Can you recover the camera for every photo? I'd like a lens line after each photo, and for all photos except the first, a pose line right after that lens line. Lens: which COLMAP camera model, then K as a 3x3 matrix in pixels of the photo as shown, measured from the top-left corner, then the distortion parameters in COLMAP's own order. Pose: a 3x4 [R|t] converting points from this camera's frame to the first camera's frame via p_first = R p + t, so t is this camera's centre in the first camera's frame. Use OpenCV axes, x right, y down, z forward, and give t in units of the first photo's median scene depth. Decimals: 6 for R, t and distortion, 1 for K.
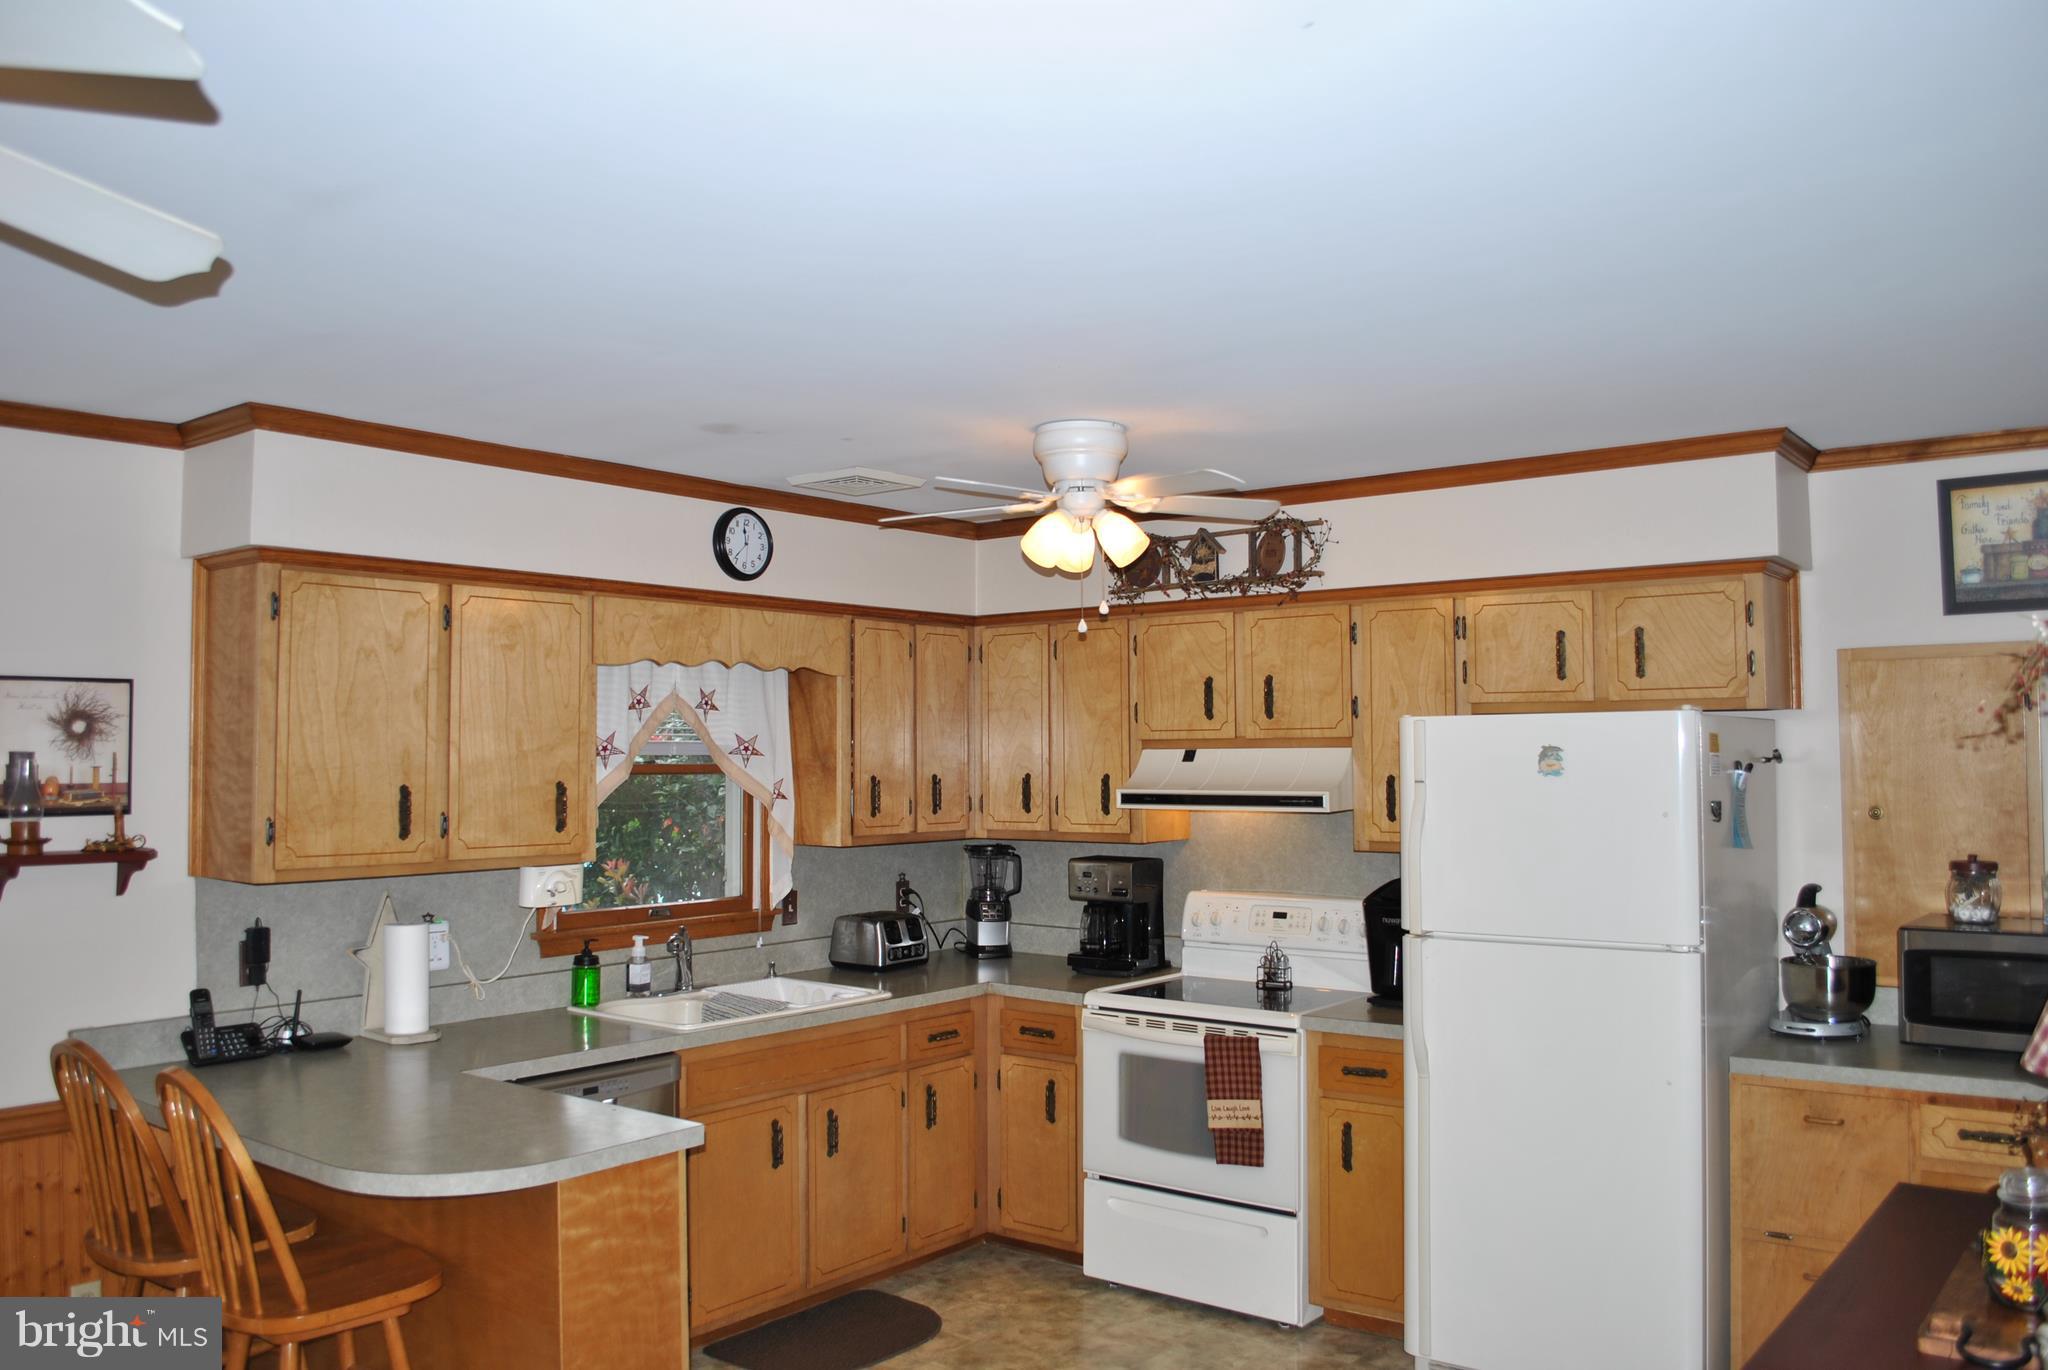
lens RADIAL K [[1620.9, 0, 1014.5], [0, 1620.9, 675.0], [0, 0, 1]] dist [-0.083494, 0.012901]
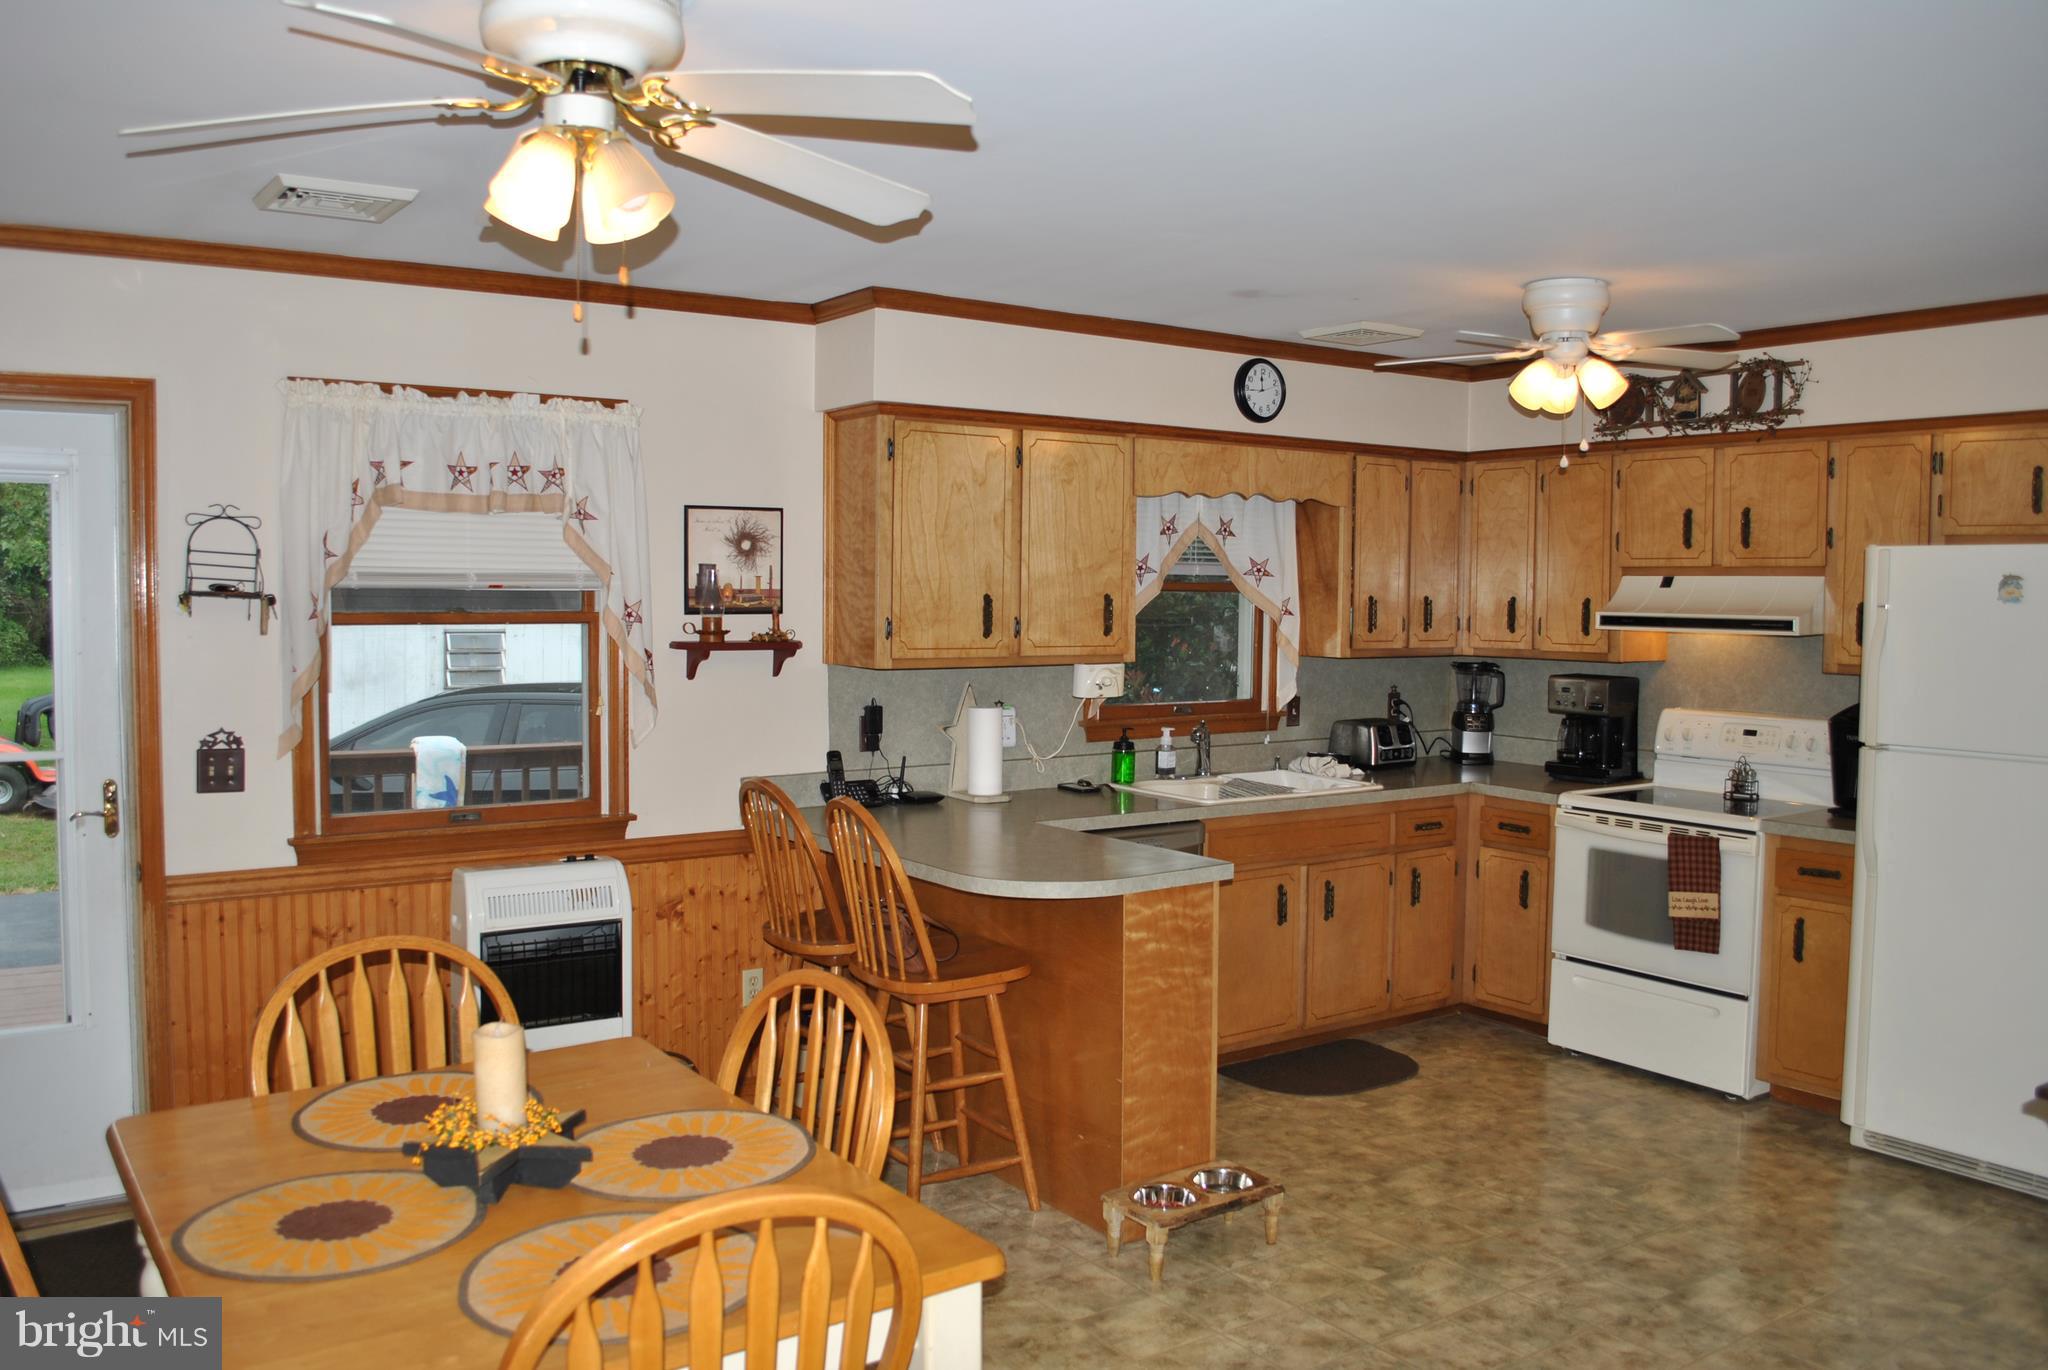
lens RADIAL K [[1620.9, 0, 1017.0], [0, 1620.9, 674.5], [0, 0, 1]] dist [-0.083494, 0.012901]
pose [[0.956779, 0.028948, -0.289371, 0.004383], [0.000456, 0.994883, 0.101033, 0.003973], [0.290815, -0.096799, 0.951870, -0.179125]]
